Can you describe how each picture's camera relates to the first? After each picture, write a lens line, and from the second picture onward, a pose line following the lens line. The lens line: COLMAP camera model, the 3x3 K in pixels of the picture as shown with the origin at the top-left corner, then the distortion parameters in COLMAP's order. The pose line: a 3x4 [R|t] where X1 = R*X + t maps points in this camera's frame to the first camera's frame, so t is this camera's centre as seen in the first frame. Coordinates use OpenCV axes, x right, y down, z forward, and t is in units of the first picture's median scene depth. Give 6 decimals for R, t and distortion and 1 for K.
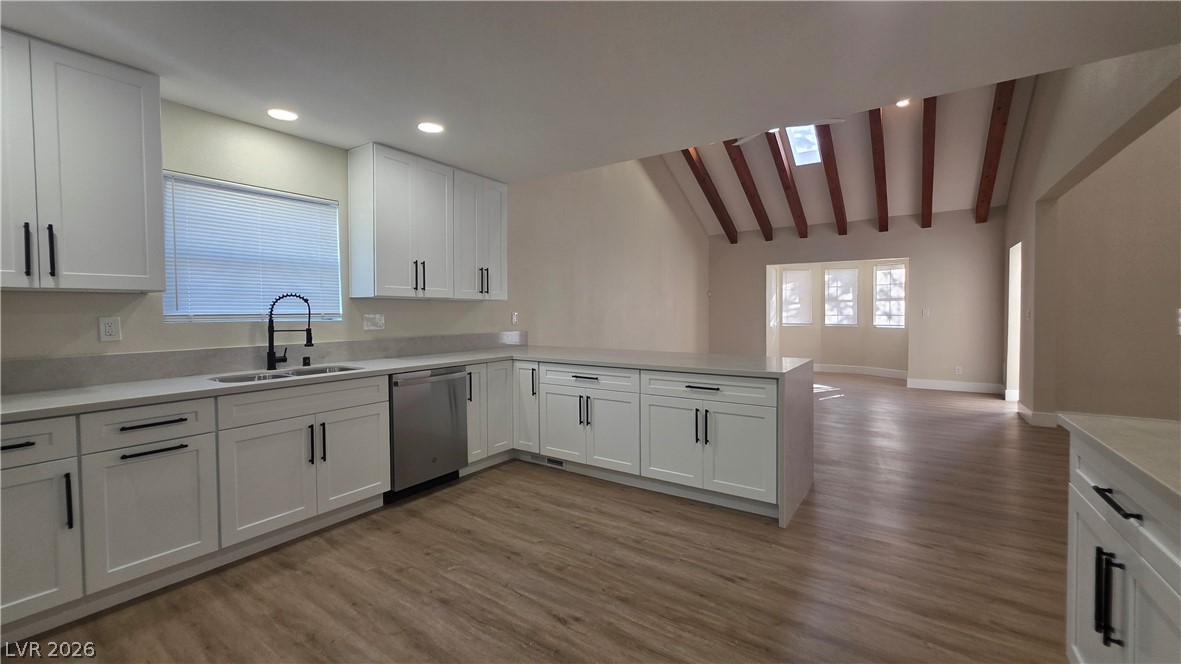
lens RADIAL K [[475.0, 0, 591.5], [0, 475.0, 327.8], [0, 0, 1]] dist [0.002072, 0.000292]
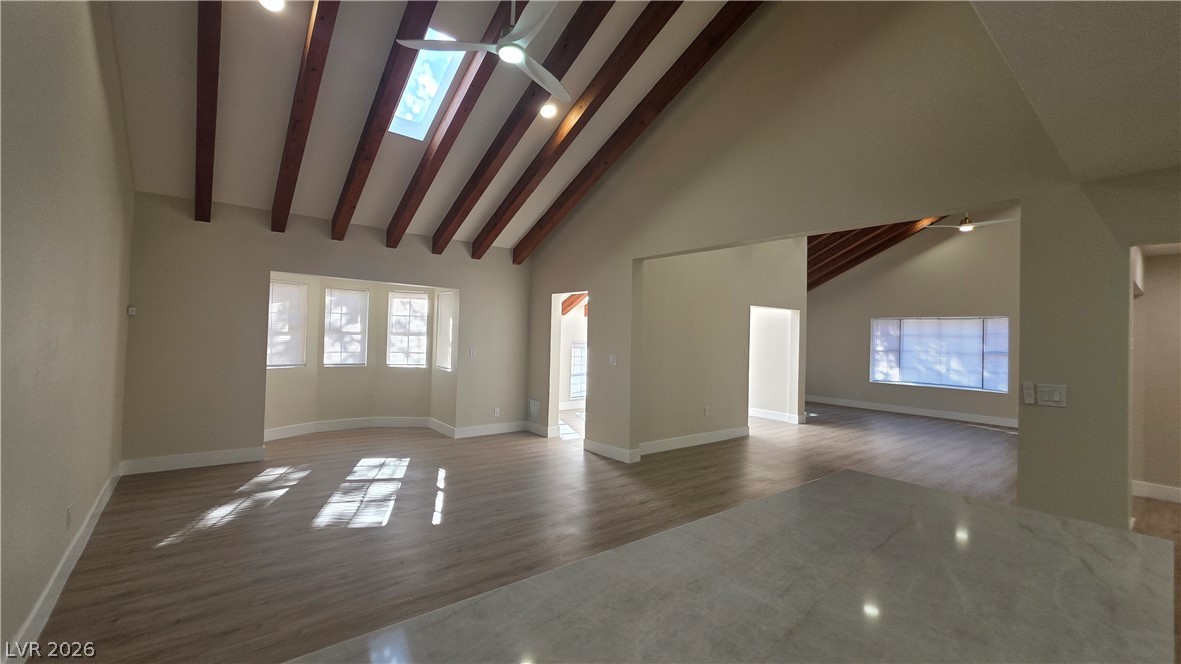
lens RADIAL K [[475.0, 0, 595.7], [0, 475.0, 326.9], [0, 0, 1]] dist [0.002072, 0.000292]
pose [[0.277355, 0.040967, 0.959894, -0.227138], [0.007058, 0.998977, -0.044675, -0.085037], [-0.960742, 0.019166, 0.276782, 1.195002]]
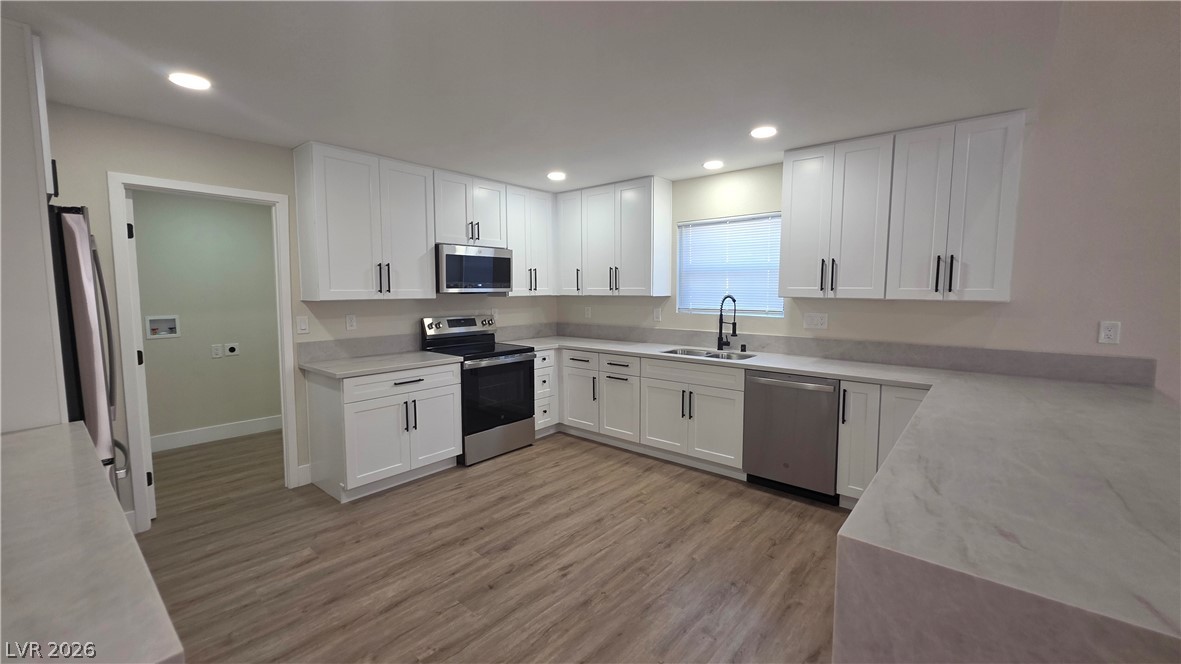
lens RADIAL K [[475.0, 0, 591.7], [0, 475.0, 330.7], [0, 0, 1]] dist [0.002072, 0.000292]
pose [[-0.106484, 0.098234, -0.989450, 0.654895], [-0.032964, 0.994212, 0.102254, -0.086330], [0.993768, 0.043505, -0.102630, 0.682419]]
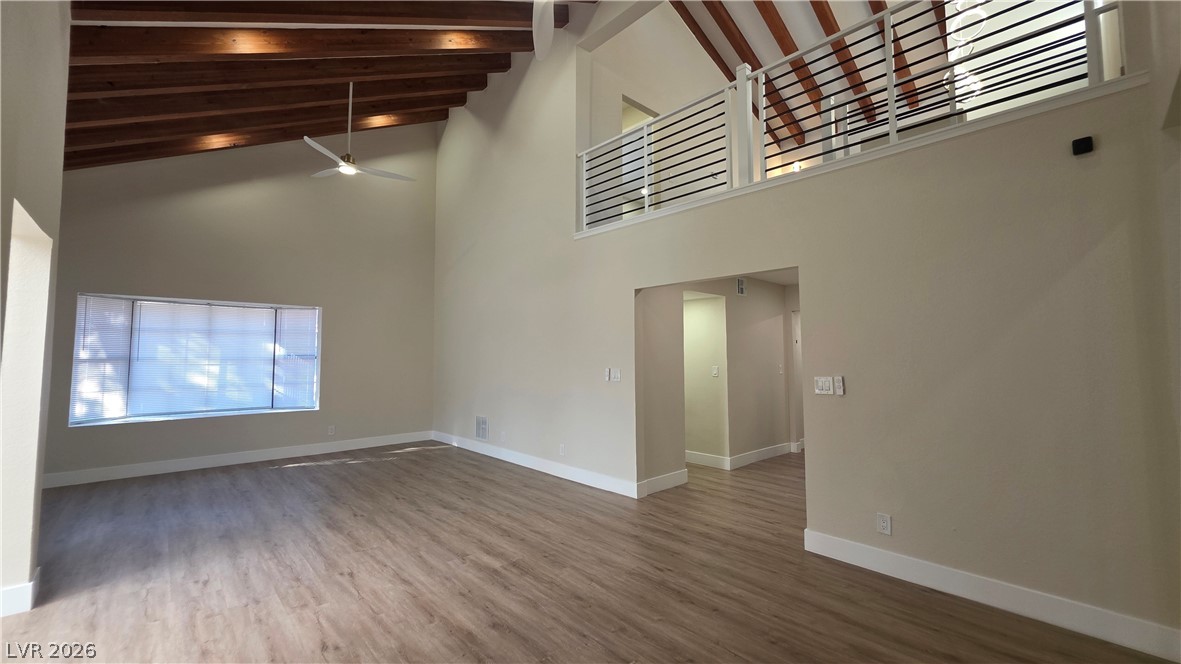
lens RADIAL K [[475.0, 0, 583.9], [0, 475.0, 324.2], [0, 0, 1]] dist [0.002072, 0.000292]
pose [[-0.974526, 0.021541, 0.223238, 1.503462], [0.015110, 0.999421, -0.030477, -0.099630], [-0.223766, -0.026328, -0.974287, 1.426188]]
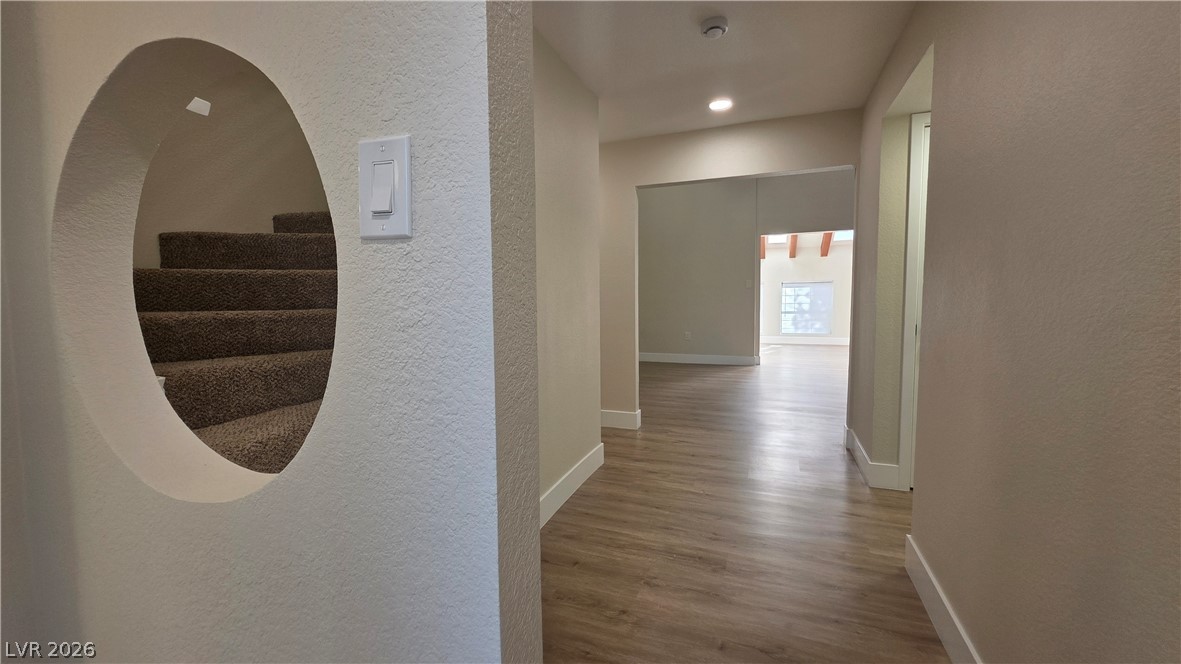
lens RADIAL K [[475.0, 0, 591.2], [0, 475.0, 329.0], [0, 0, 1]] dist [0.002072, 0.000292]
pose [[0.969595, -0.014103, 0.244307, 0.851616], [0.003890, 0.999100, 0.042238, 0.053704], [-0.244683, -0.040003, 0.968778, -0.857494]]
